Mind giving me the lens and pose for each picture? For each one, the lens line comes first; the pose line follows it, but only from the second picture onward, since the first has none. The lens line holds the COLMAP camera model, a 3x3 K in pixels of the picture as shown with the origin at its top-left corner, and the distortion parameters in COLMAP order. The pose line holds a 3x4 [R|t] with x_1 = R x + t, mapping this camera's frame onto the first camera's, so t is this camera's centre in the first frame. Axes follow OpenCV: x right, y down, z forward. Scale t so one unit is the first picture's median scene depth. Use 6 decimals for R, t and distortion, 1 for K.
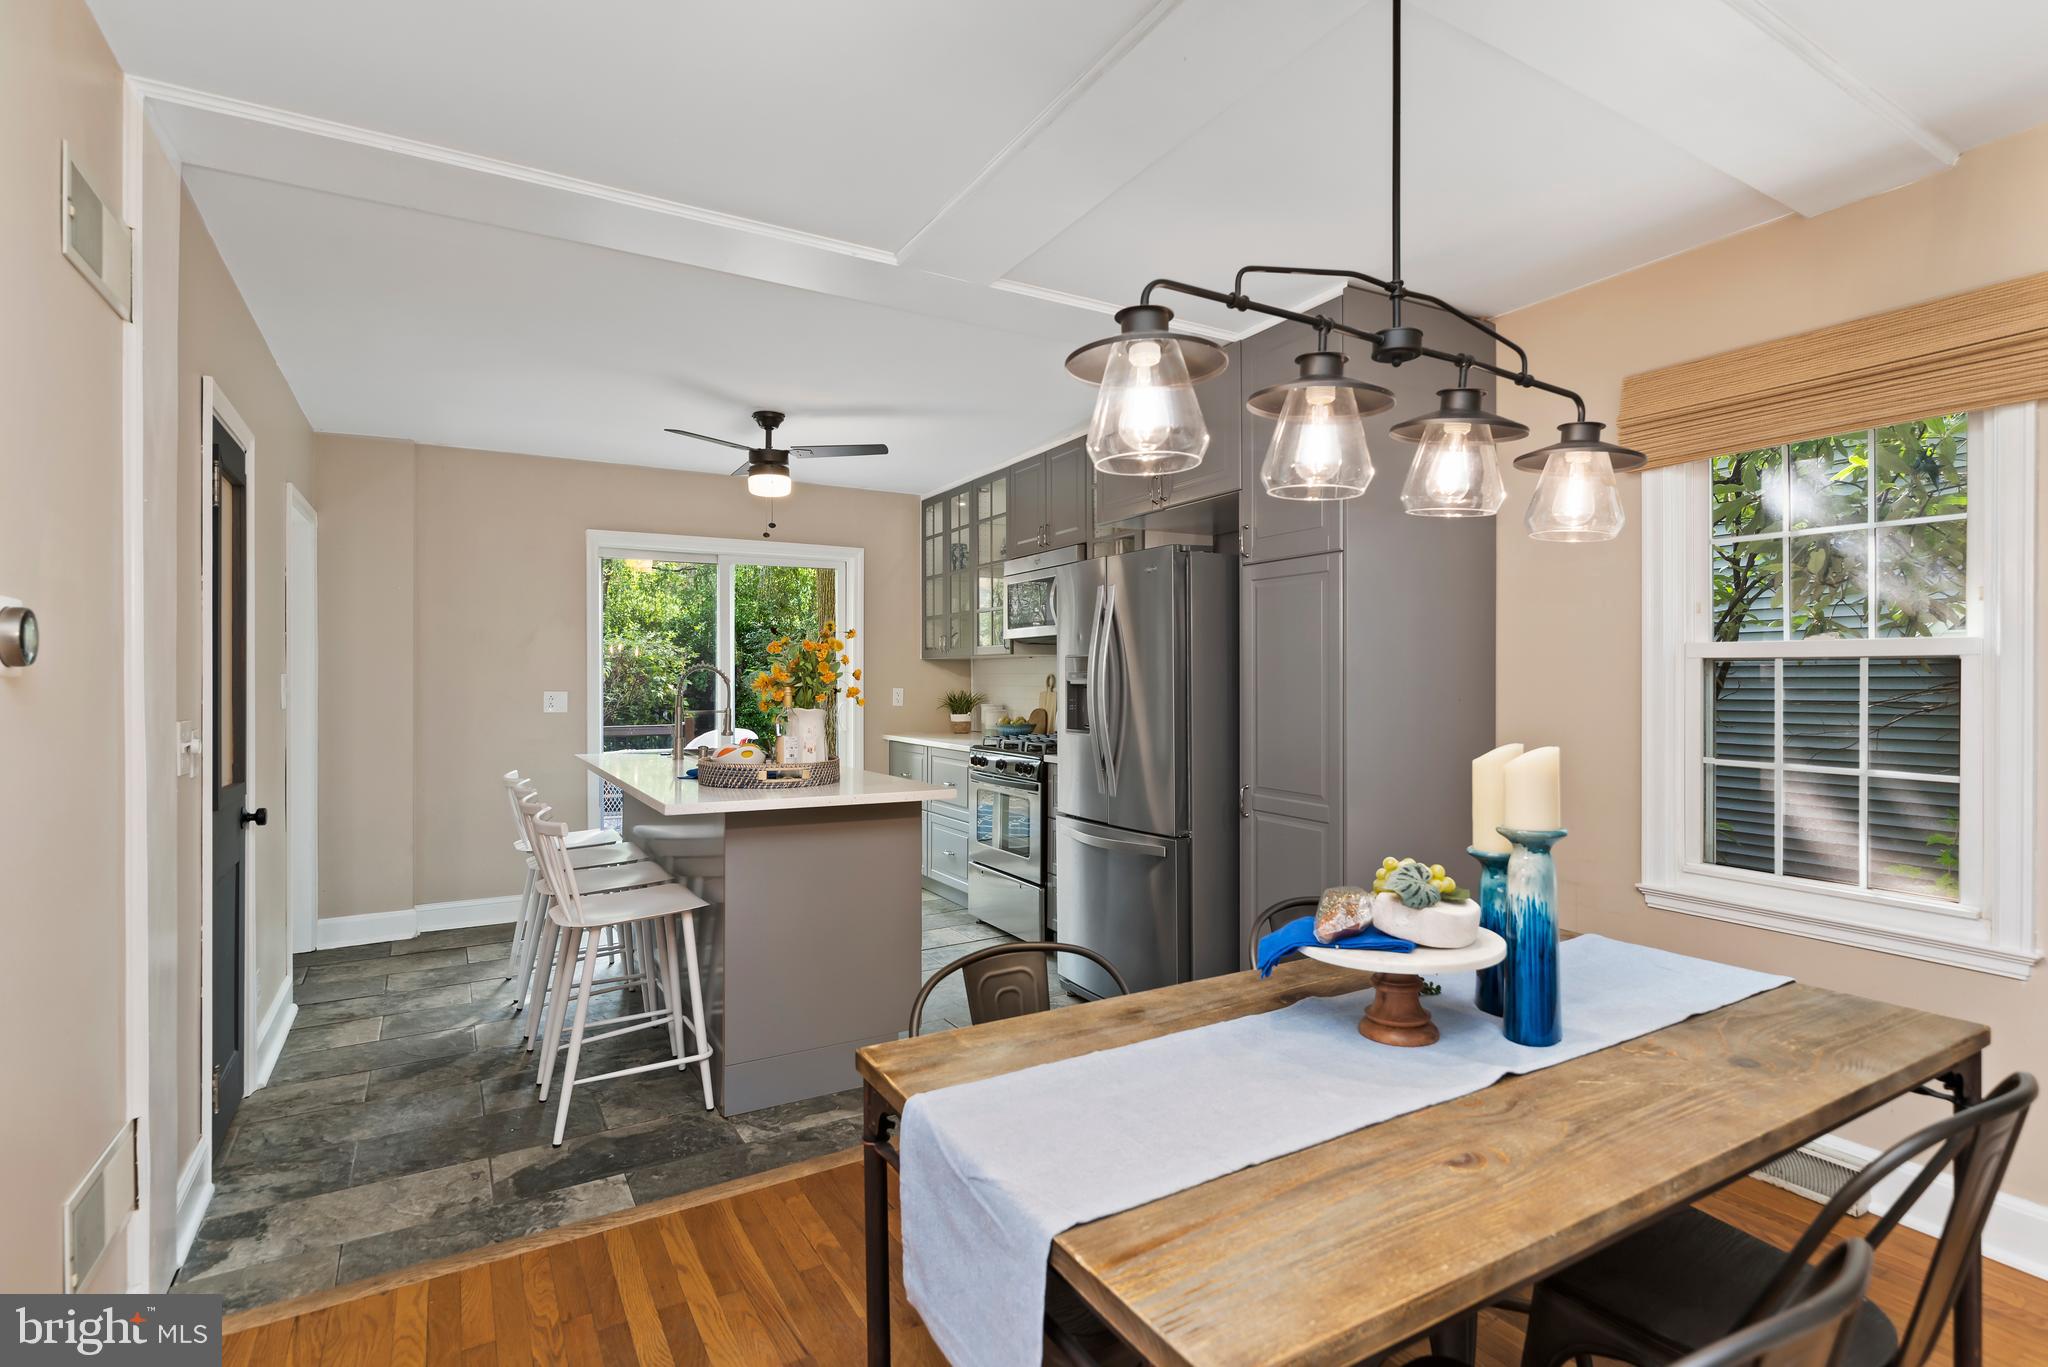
lens RADIAL K [[995.0, 0, 1036.7], [0, 995.0, 682.5], [0, 0, 1]] dist [-0.002272, -0.000619]
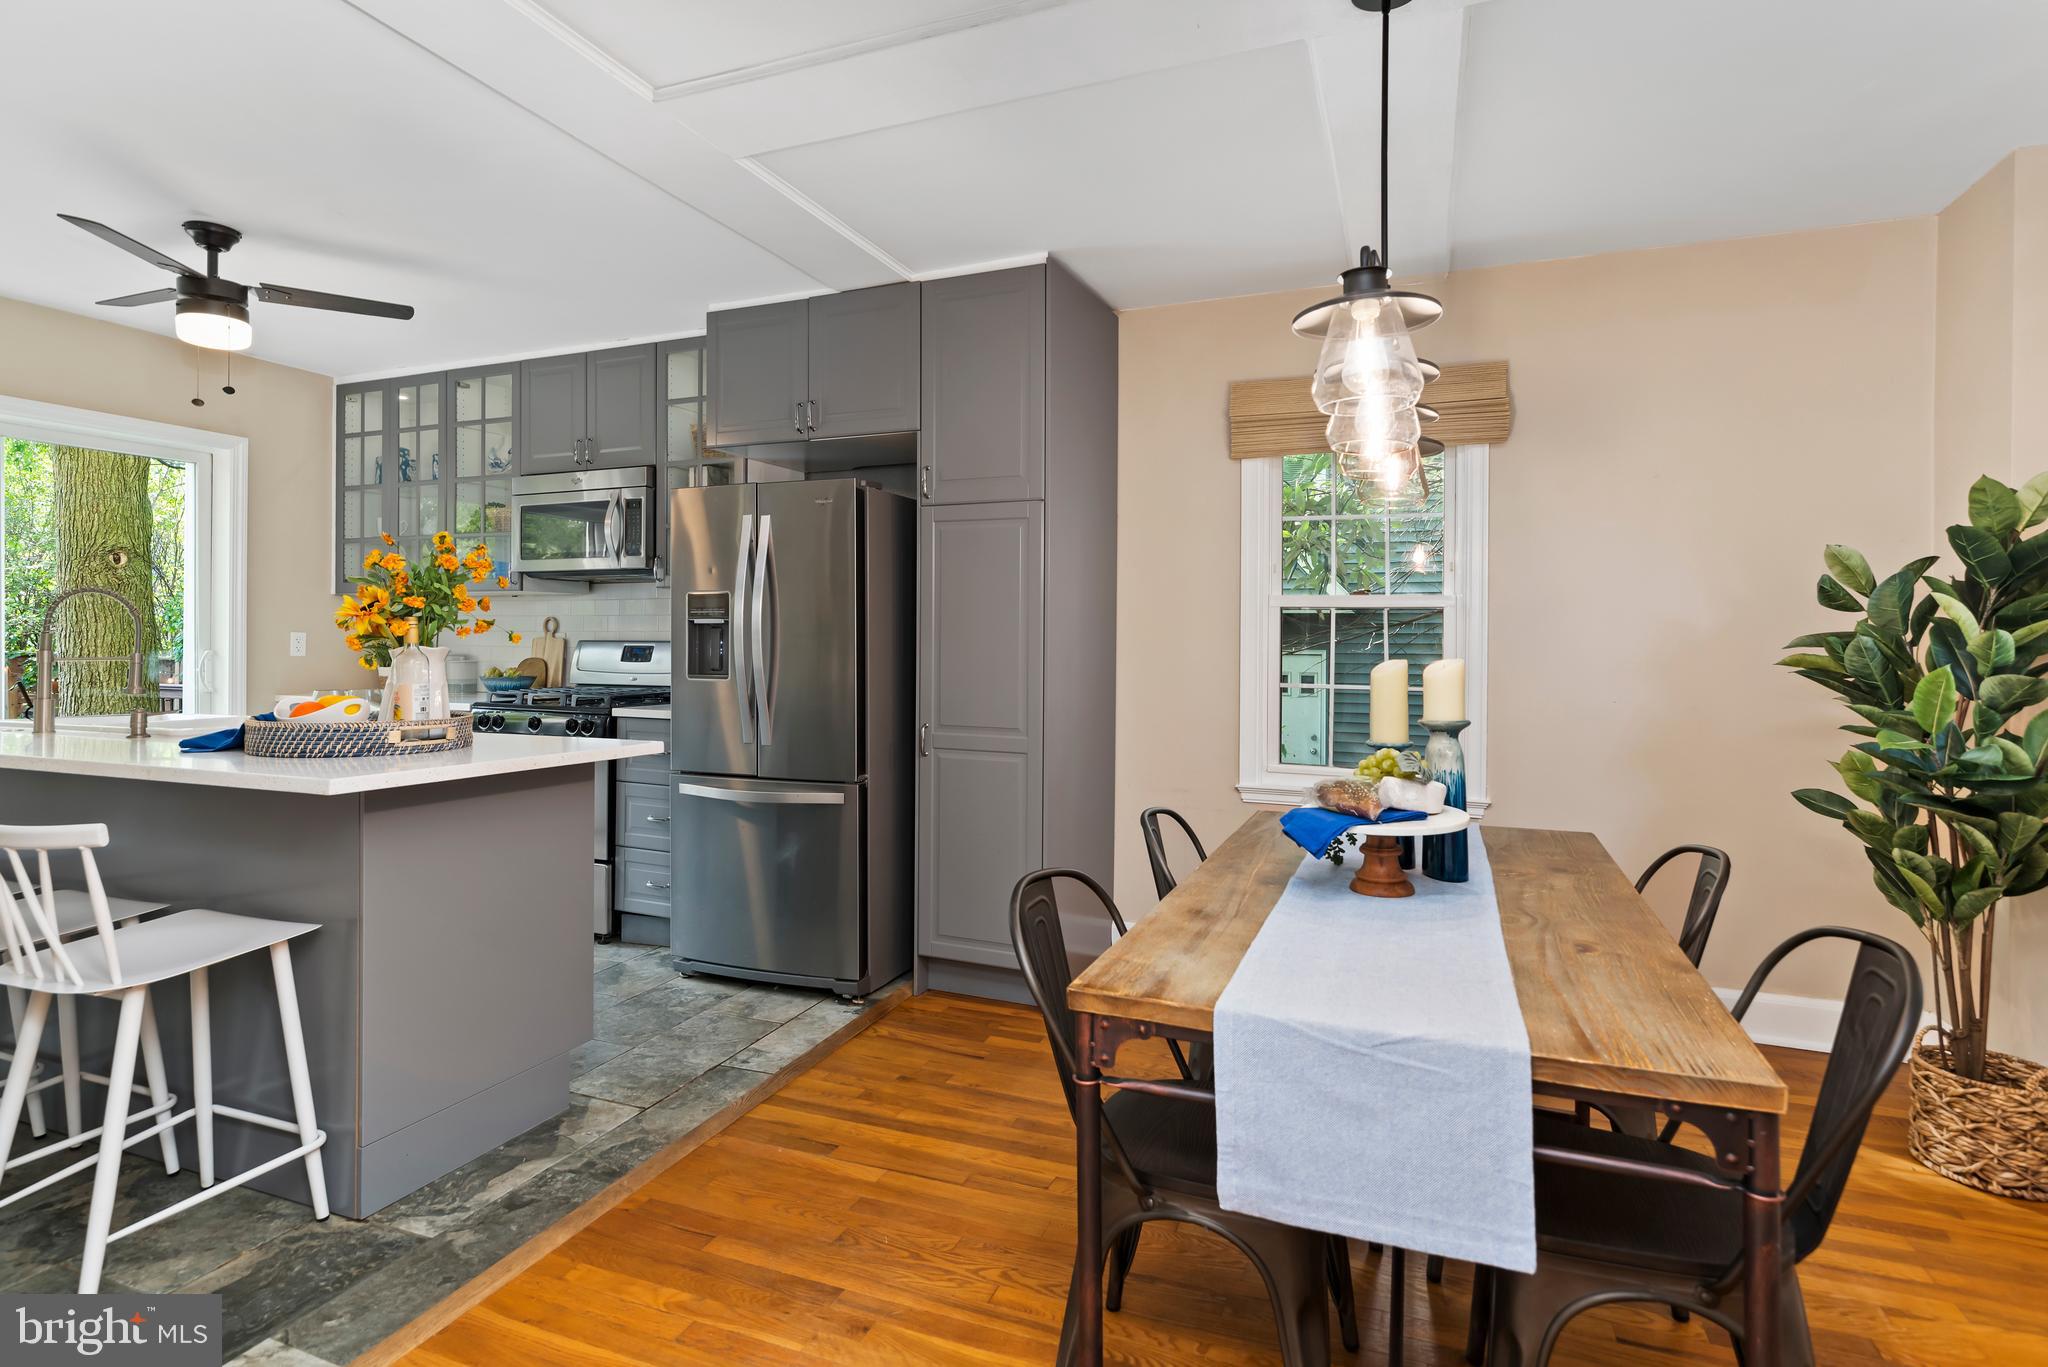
lens RADIAL K [[1027.2, 0, 1026.5], [0, 1027.2, 646.2], [0, 0, 1]] dist [0.000822, -0.000248]
pose [[0.787581, 0.002494, 0.616206, -0.353357], [-0.005421, 0.999981, 0.002881, 0.020707], [-0.616188, -0.005610, 0.787579, 0.118636]]
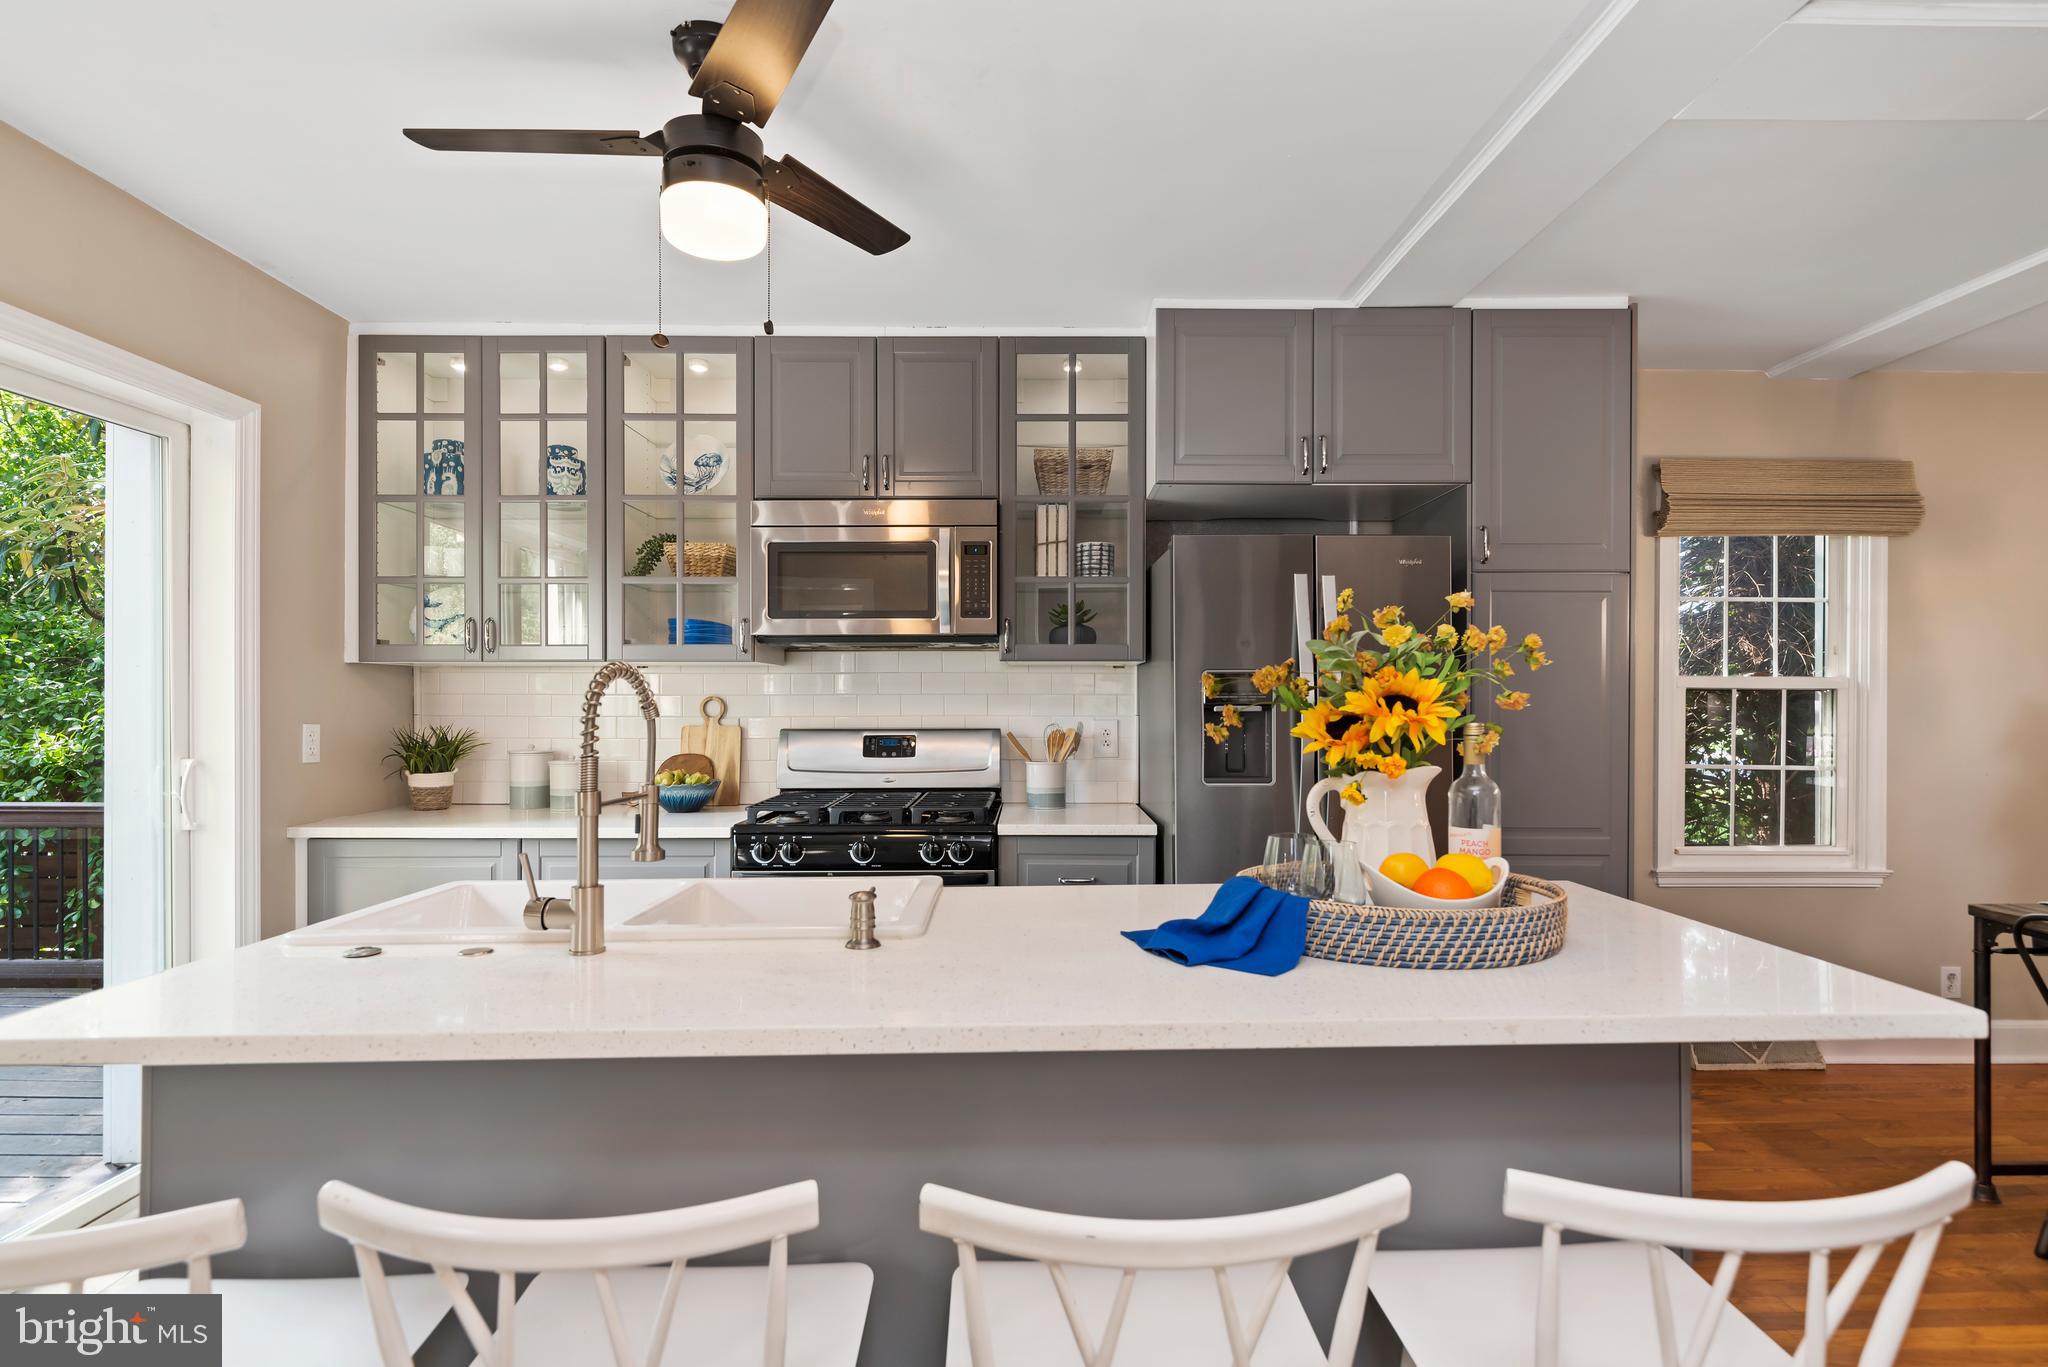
lens RADIAL K [[1006.5, 0, 1036.2], [0, 1006.5, 688.2], [0, 0, 1]] dist [-0.002139, 0.000014]
pose [[0.480119, 0.012143, 0.877119, -0.739395], [0.003717, 0.999867, -0.015878, -0.004477], [-0.877196, 0.010884, 0.480010, 0.926543]]
